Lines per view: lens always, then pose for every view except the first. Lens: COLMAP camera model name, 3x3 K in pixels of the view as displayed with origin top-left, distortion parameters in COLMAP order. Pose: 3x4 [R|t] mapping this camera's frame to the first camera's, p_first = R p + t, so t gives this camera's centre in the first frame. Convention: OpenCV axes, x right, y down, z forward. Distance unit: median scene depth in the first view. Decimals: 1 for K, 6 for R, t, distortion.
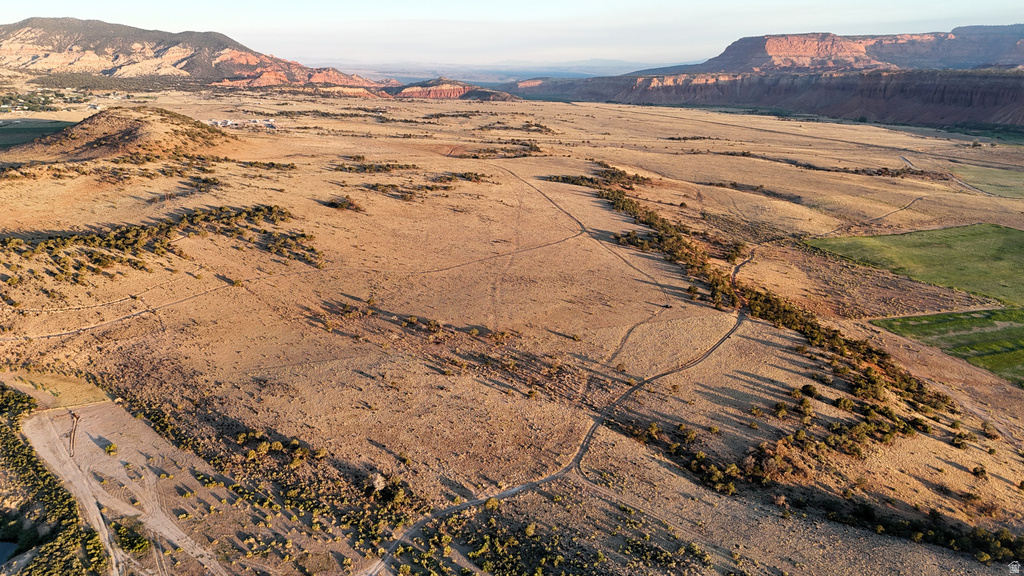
lens RADIAL K [[752.6, 0, 514.9], [0, 752.6, 288.1], [0, 0, 1]] dist [0.069986, -0.058370]
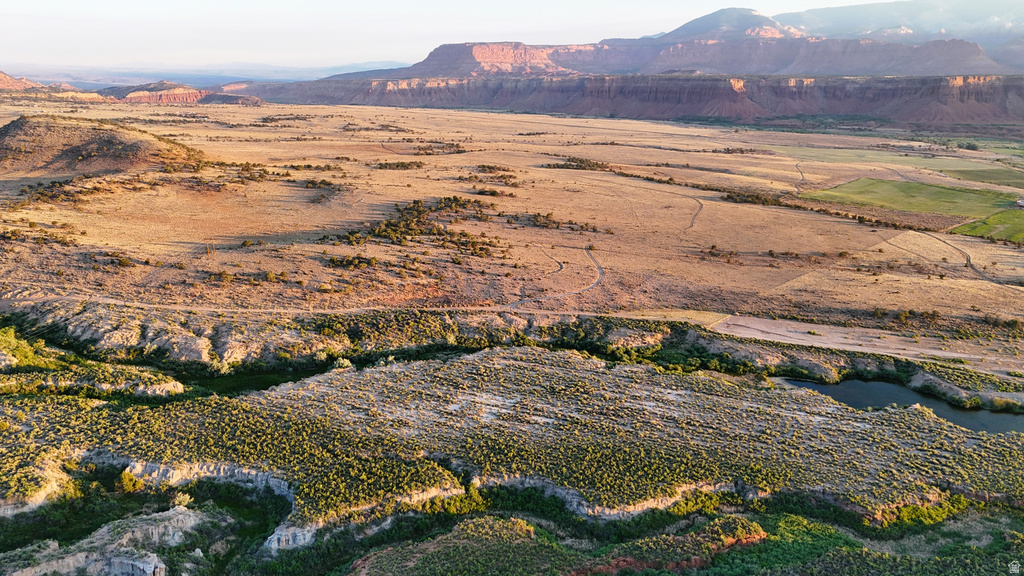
lens RADIAL K [[752.6, 0, 515.0], [0, 752.6, 291.1], [0, 0, 1]] dist [0.069986, -0.058370]
pose [[0.901419, -0.122805, 0.415165, -0.709627], [0.123381, 0.992030, 0.025552, 0.013476], [-0.414994, 0.028191, 0.909387, -0.043637]]
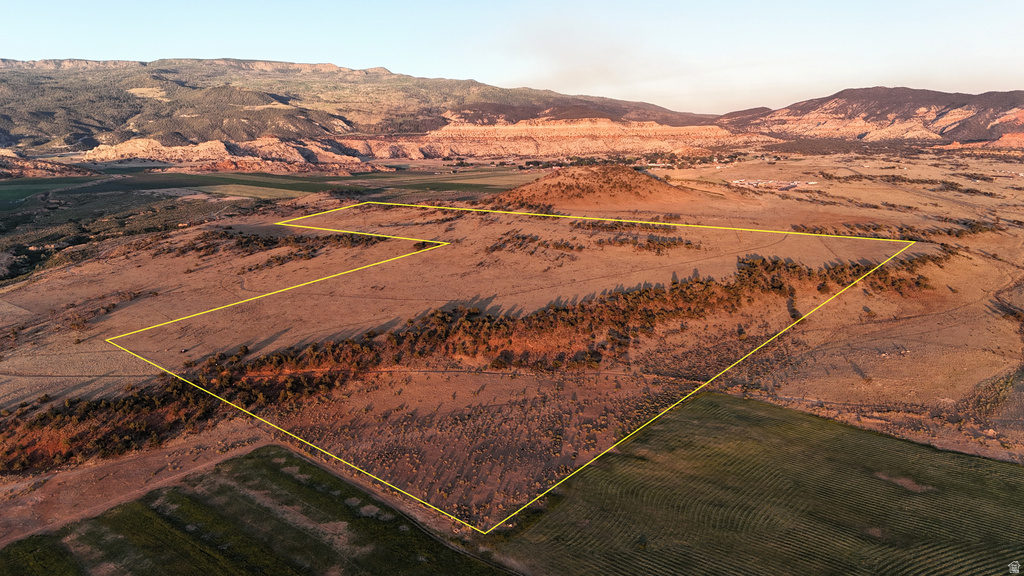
lens RADIAL K [[752.6, 0, 509.4], [0, 752.6, 283.1], [0, 0, 1]] dist [0.069986, -0.058370]
pose [[0.472606, 0.162461, -0.866170, 0.859370], [-0.237319, 0.970015, 0.052450, -0.148228], [0.848719, 0.180770, 0.496990, 0.567765]]
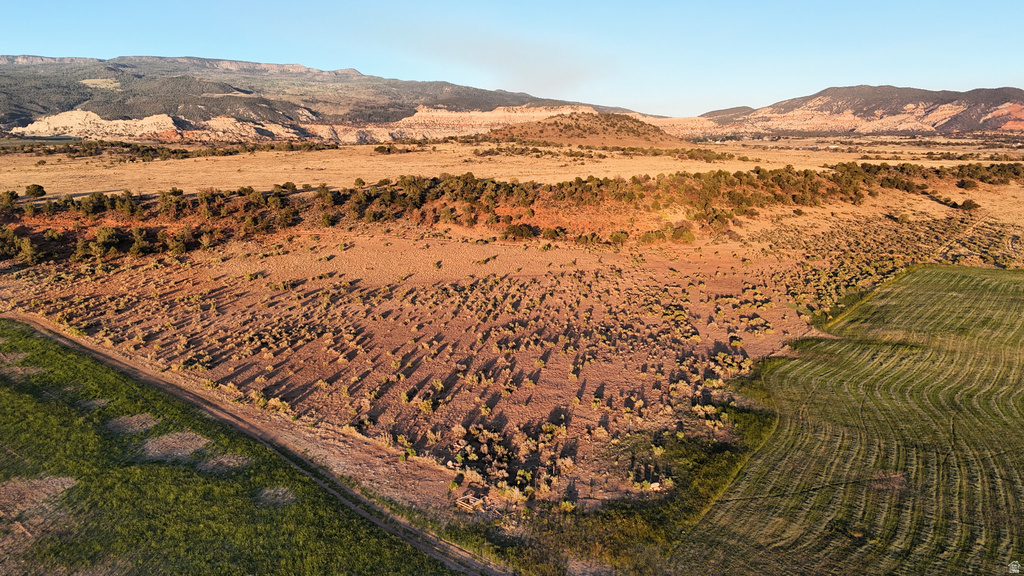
lens RADIAL K [[752.6, 0, 510.7], [0, 752.6, 283.1], [0, 0, 1]] dist [0.069986, -0.058370]
pose [[0.506241, 0.148986, -0.849425, 0.592499], [-0.243852, 0.969498, 0.024715, -0.019478], [0.827198, 0.194622, 0.527130, 0.718572]]
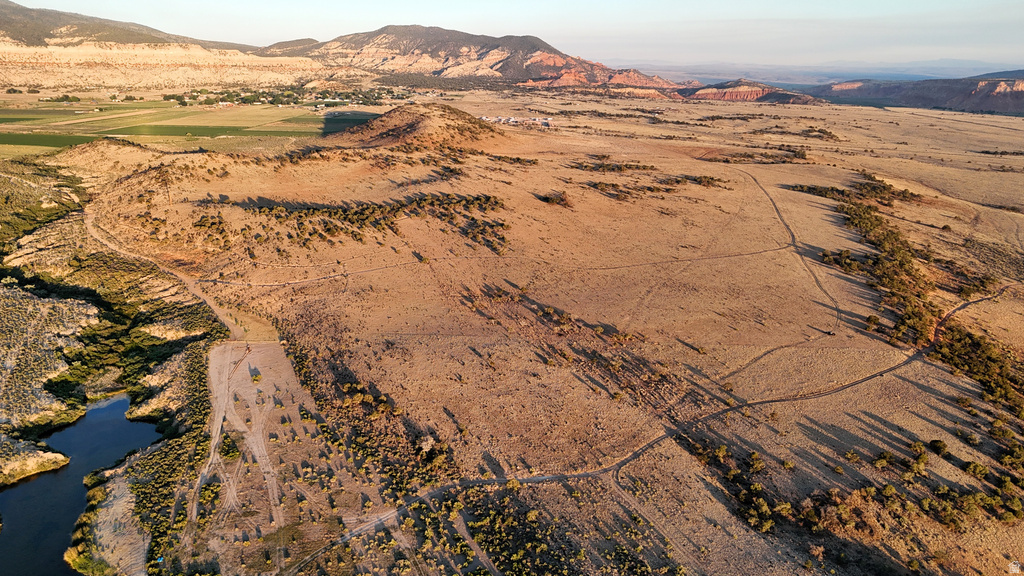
lens RADIAL K [[752.6, 0, 513.7], [0, 752.6, 292.3], [0, 0, 1]] dist [0.069986, -0.058370]
pose [[0.923041, 0.117738, -0.366242, 0.121040], [-0.116465, 0.992863, 0.025655, -0.002432], [0.366649, 0.018974, 0.930166, 0.007990]]
